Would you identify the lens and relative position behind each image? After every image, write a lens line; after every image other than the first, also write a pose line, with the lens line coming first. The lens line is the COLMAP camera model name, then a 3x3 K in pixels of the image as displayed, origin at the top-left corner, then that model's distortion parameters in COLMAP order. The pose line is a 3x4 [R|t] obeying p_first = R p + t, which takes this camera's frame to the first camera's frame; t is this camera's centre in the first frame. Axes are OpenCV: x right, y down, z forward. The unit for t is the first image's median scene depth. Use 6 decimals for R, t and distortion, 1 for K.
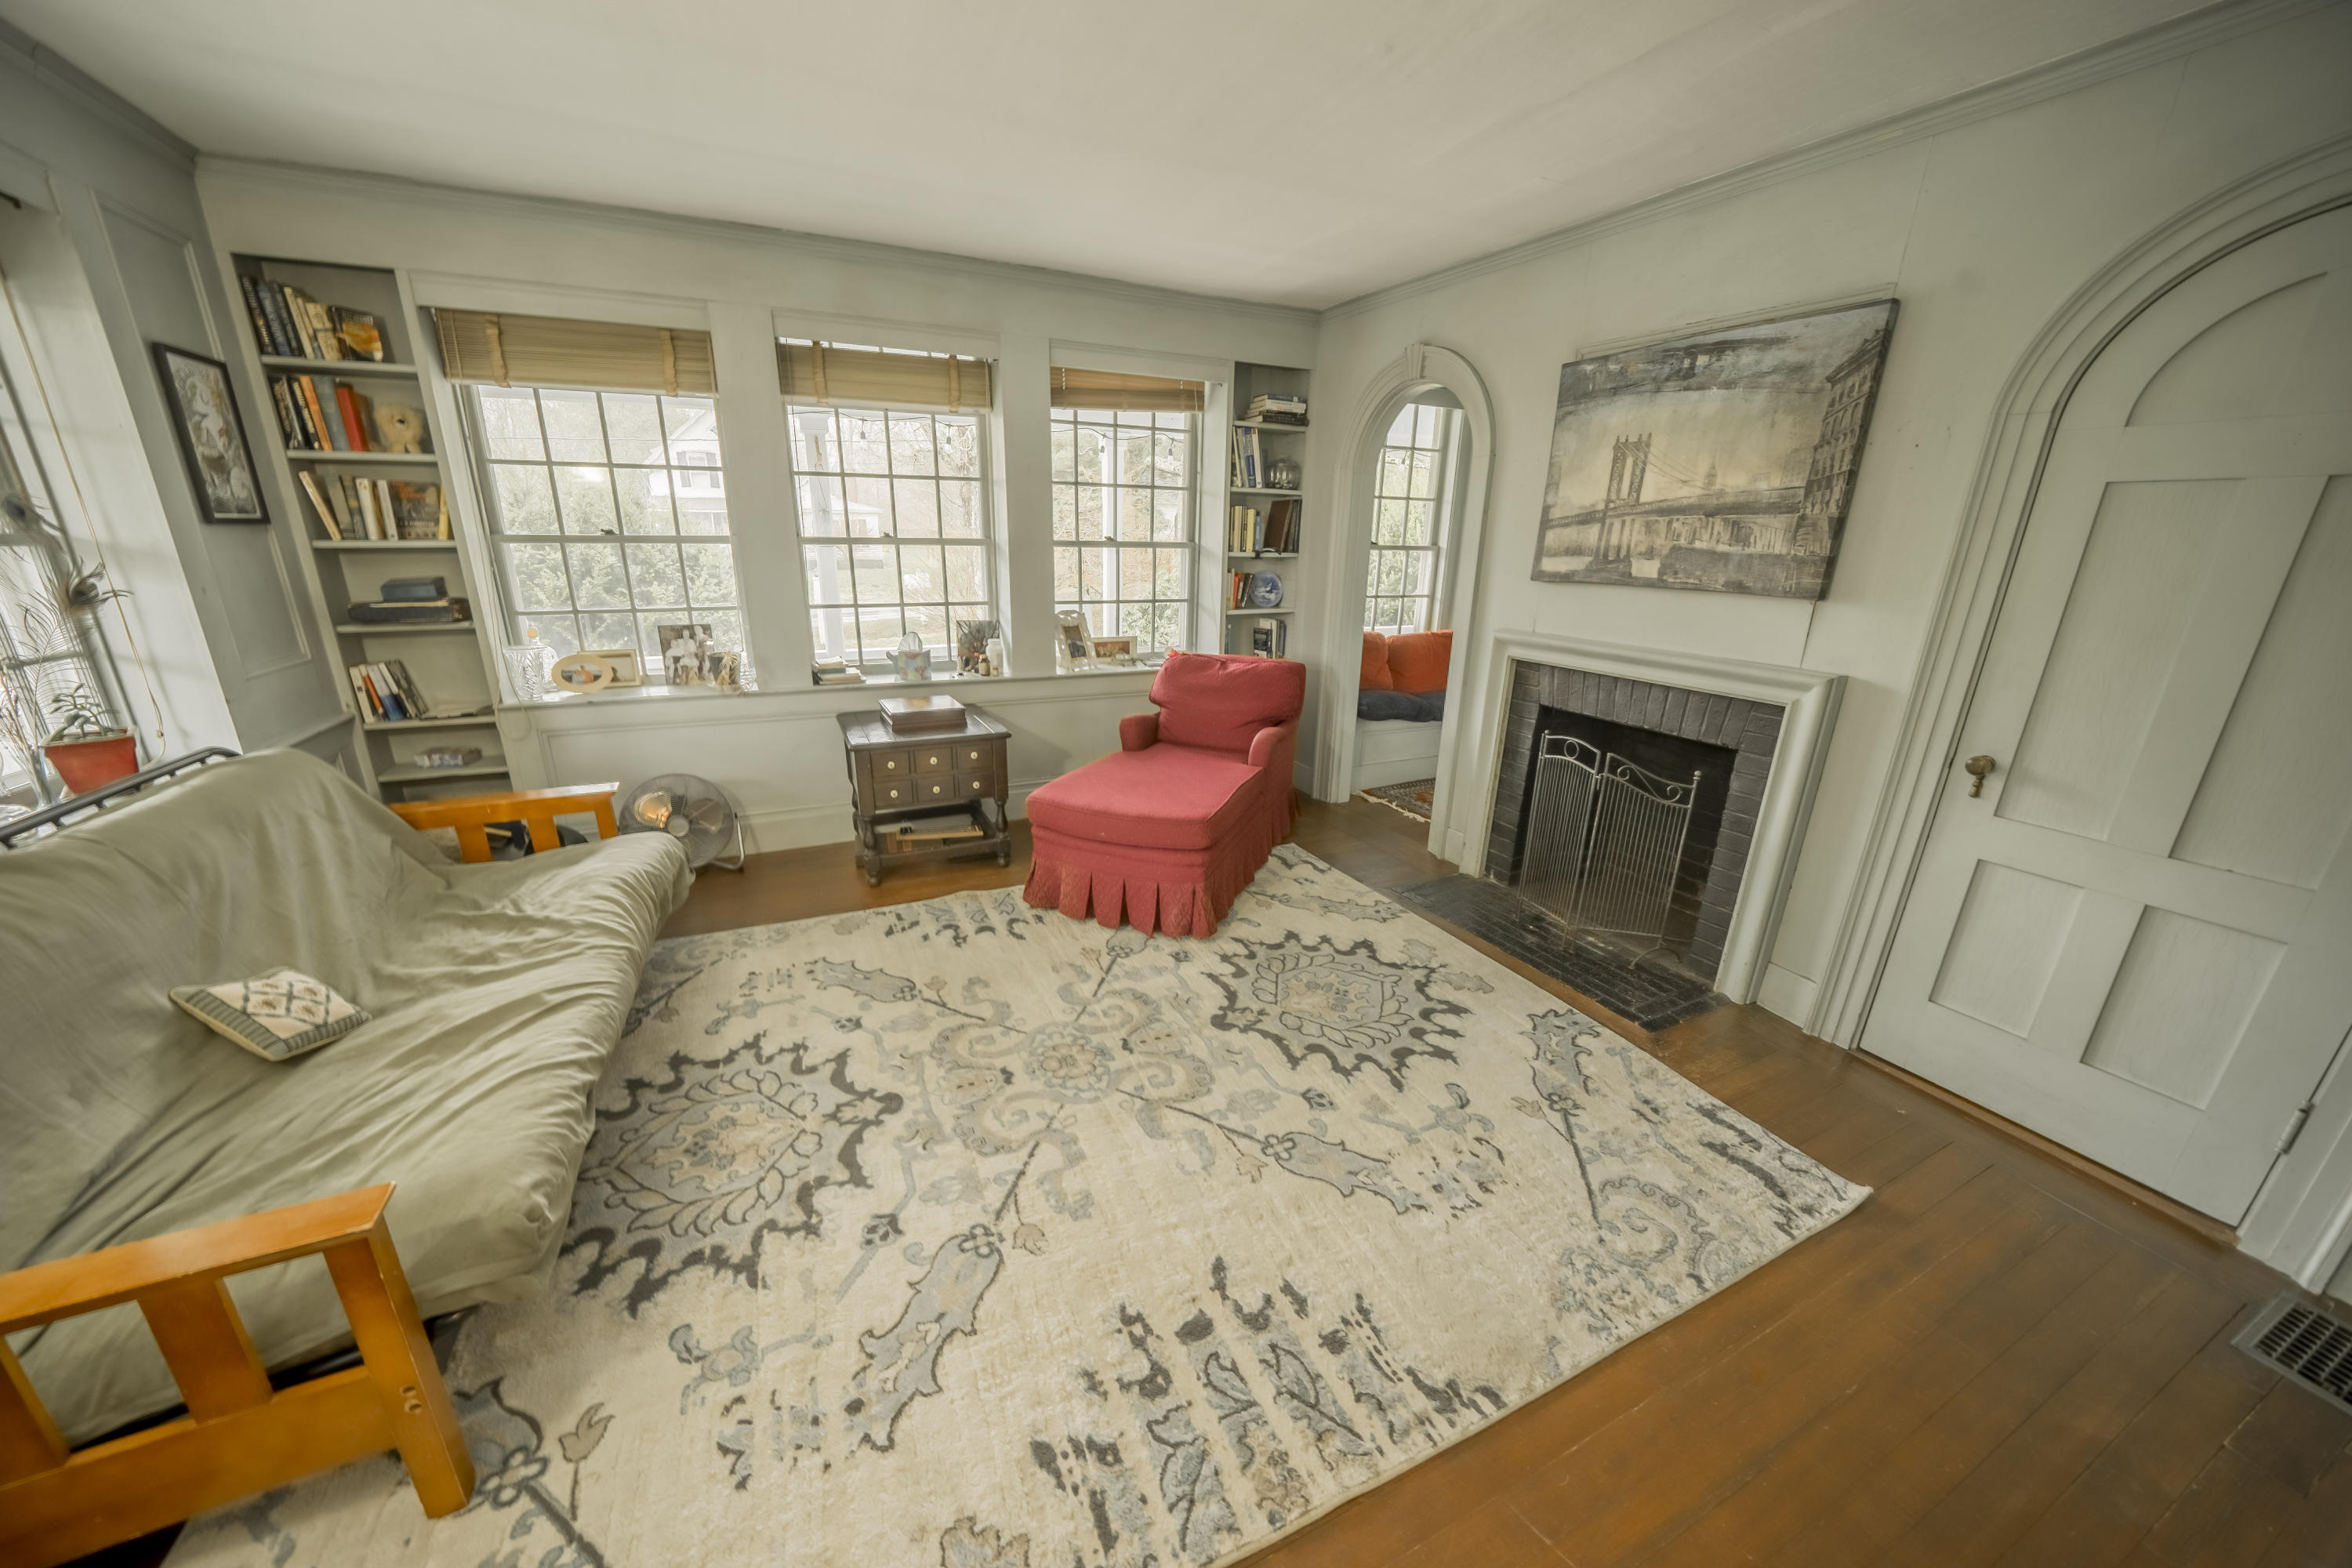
lens RADIAL K [[810.3, 0, 1164.6], [0, 810.3, 775.4], [0, 0, 1]] dist [-0.001272, 0.000736]
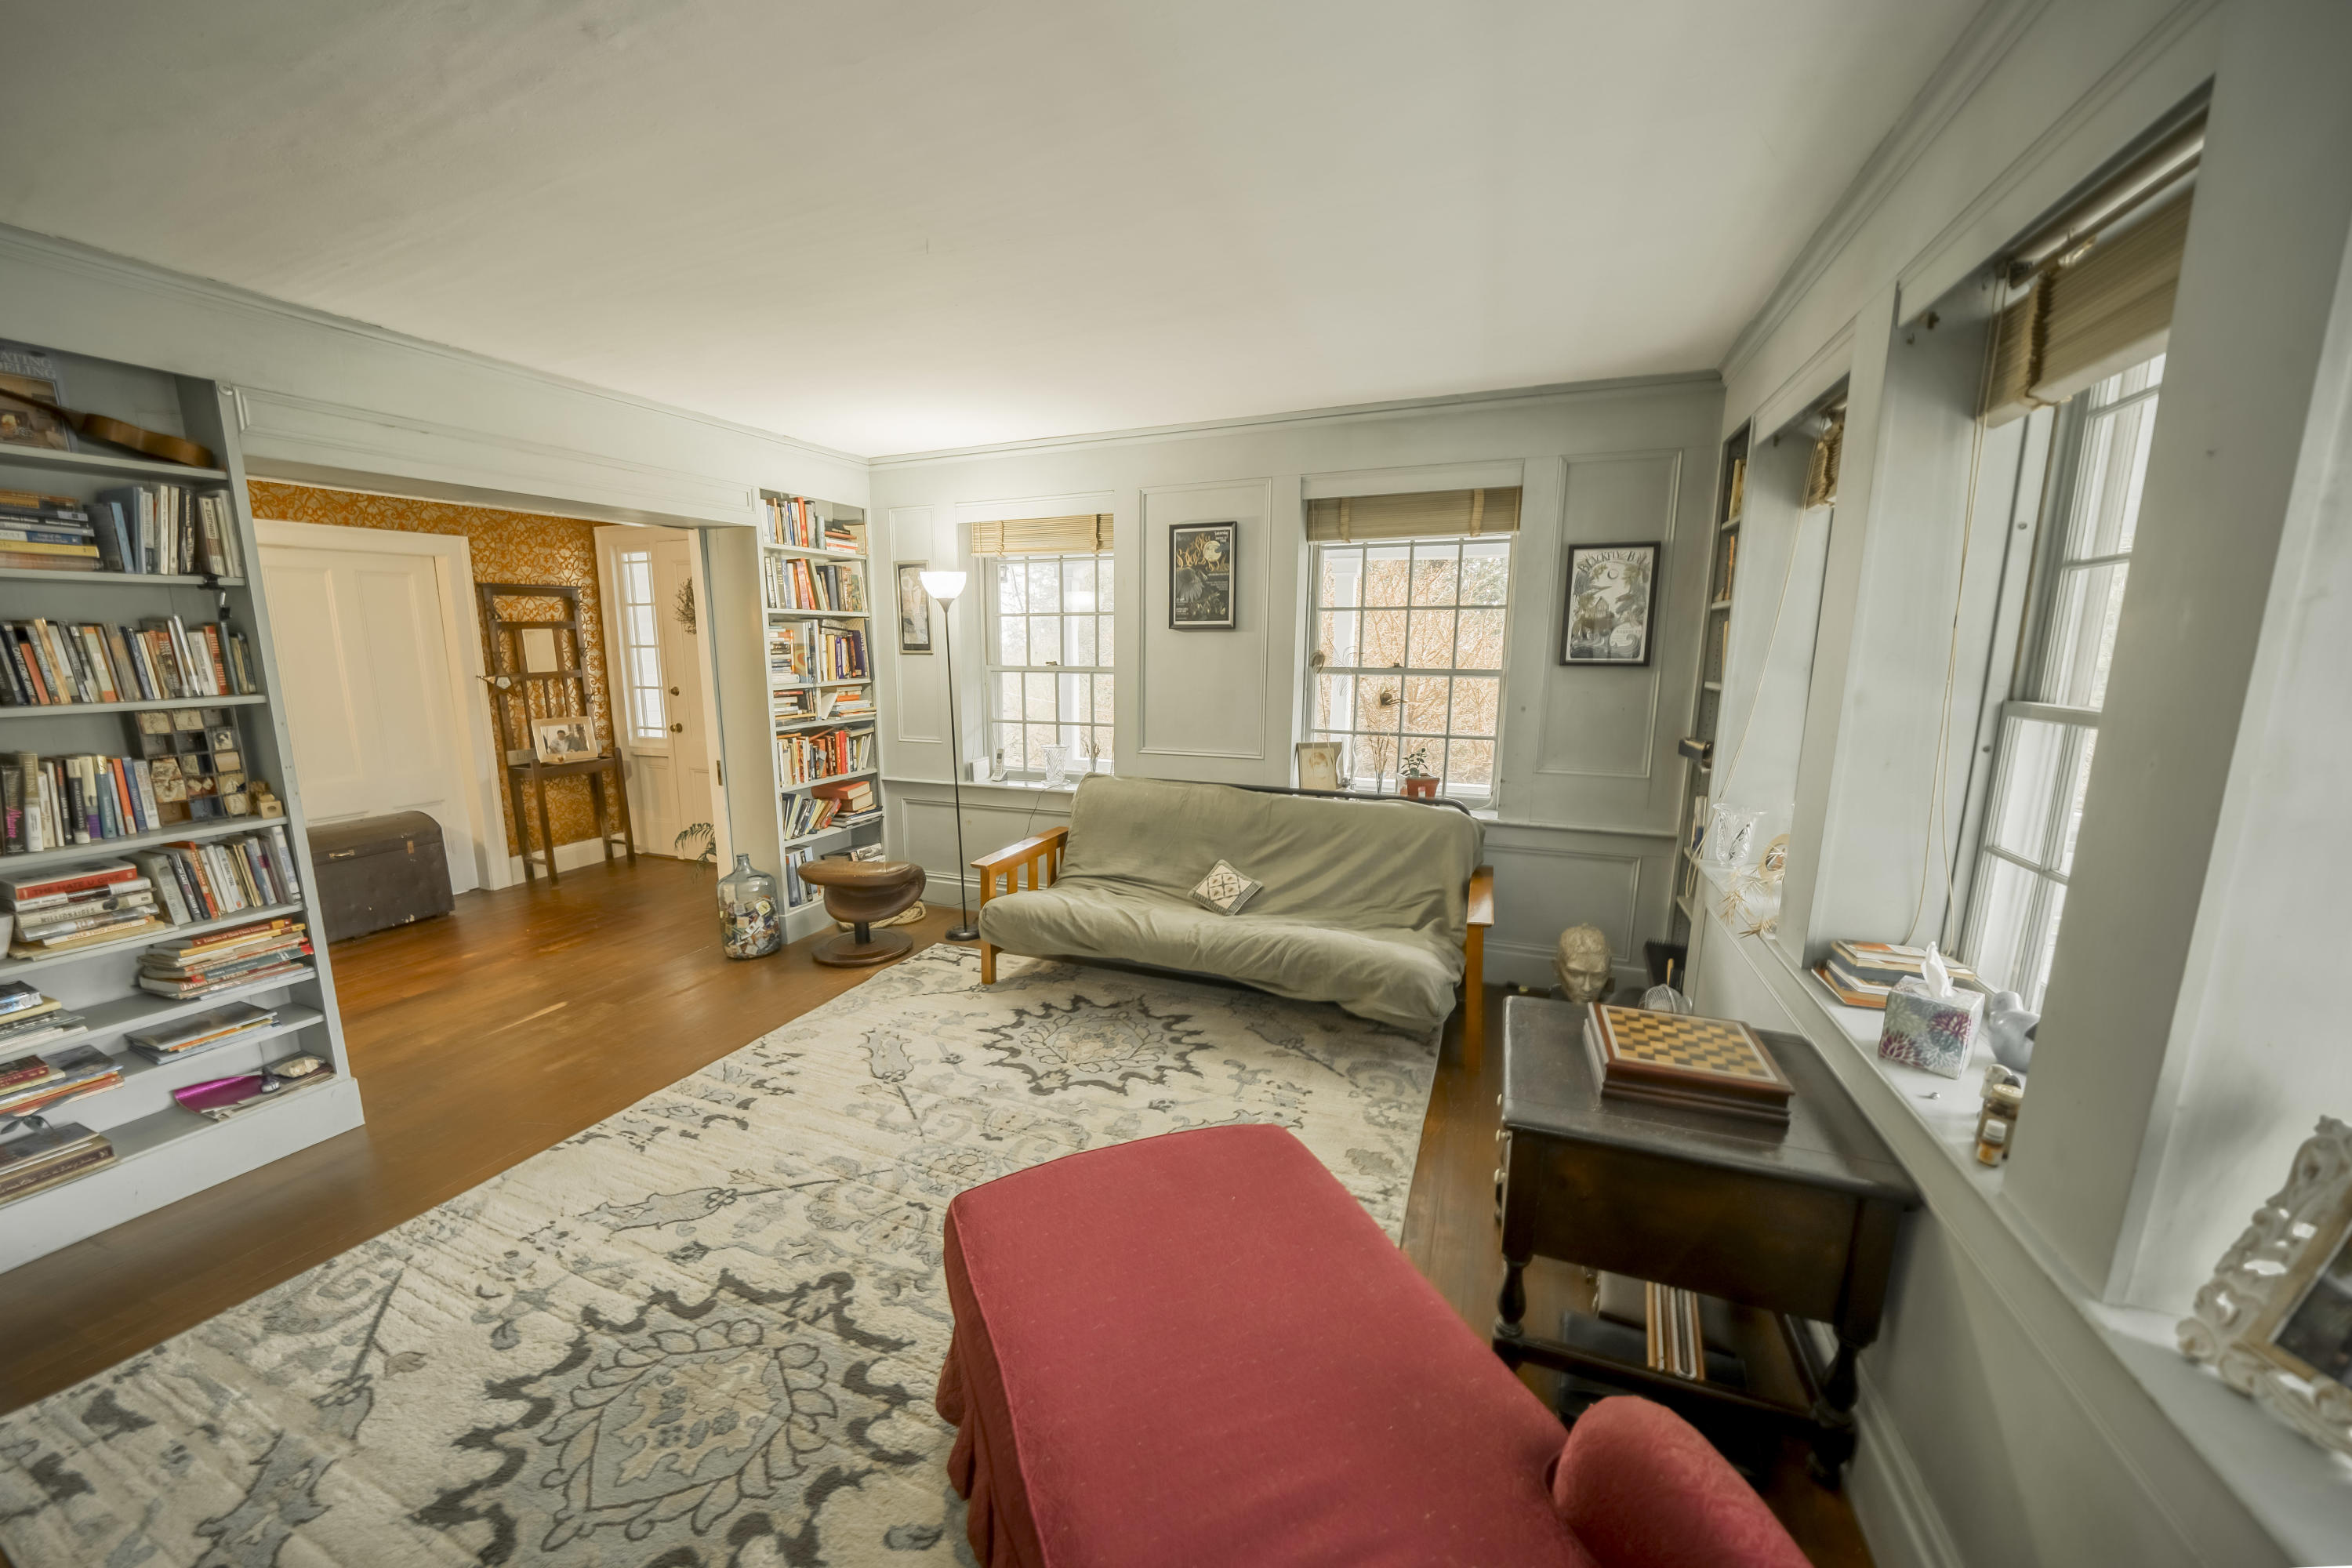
lens RADIAL K [[810.3, 0, 1152.4], [0, 810.3, 790.0], [0, 0, 1]] dist [-0.001272, 0.000736]
pose [[-0.714404, 0.107939, -0.691358, 0.389754], [-0.213494, 0.907295, 0.362264, -0.551107], [0.666368, 0.406404, -0.625131, 1.691521]]
